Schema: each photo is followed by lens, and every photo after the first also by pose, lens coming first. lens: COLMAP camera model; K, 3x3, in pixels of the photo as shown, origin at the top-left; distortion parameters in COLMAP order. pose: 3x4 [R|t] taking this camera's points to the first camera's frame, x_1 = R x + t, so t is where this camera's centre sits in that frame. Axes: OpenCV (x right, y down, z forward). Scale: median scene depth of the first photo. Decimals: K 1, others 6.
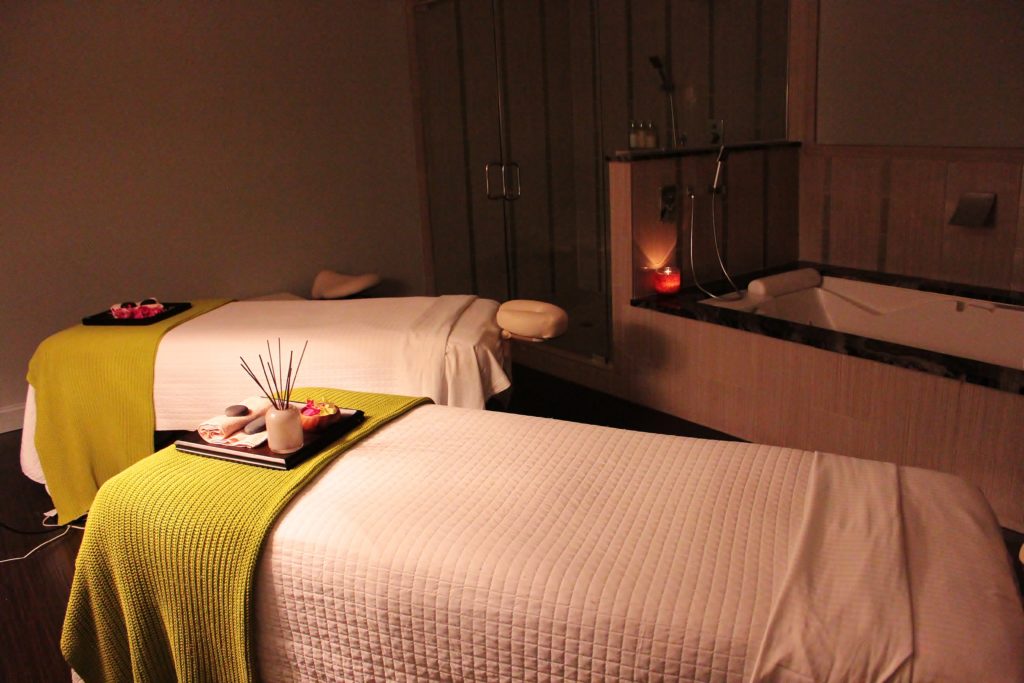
lens RADIAL K [[867.9, 0, 512.0], [0, 867.9, 341.5], [0, 0, 1]] dist [-0.130060, 0.003079]
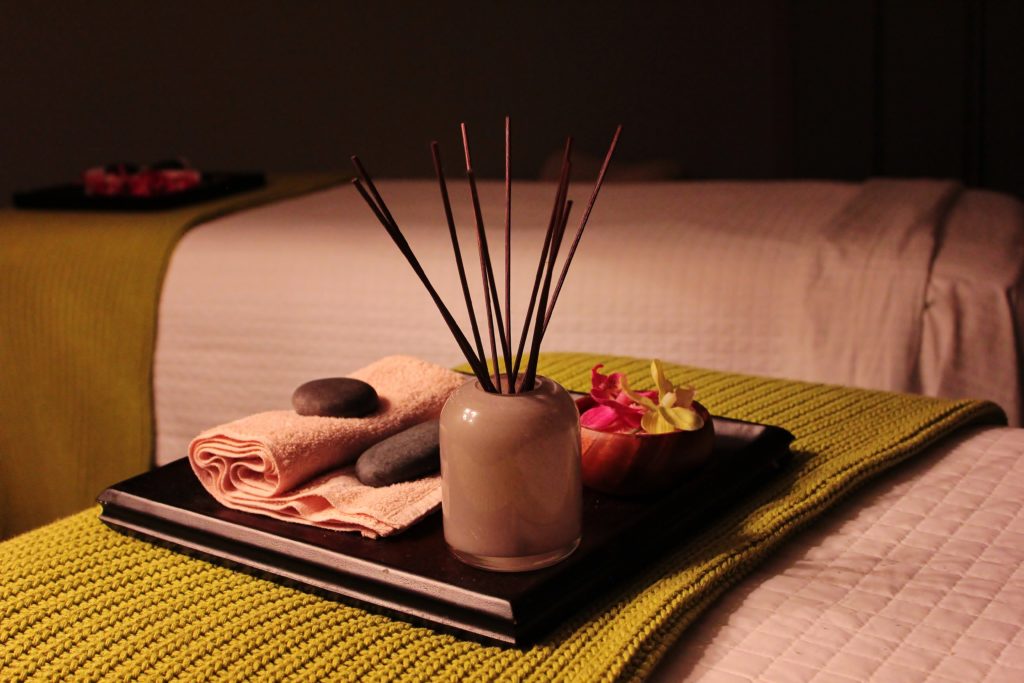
lens RADIAL K [[1519.3, 0, 512.0], [0, 1519.3, 341.5], [0, 0, 1]] dist [-0.013280, -0.019802]
pose [[0.973897, 0.055644, -0.220062, -0.160468], [-0.057347, 0.998353, -0.001352, 0.060893], [0.219625, 0.013936, 0.975485, 0.538355]]
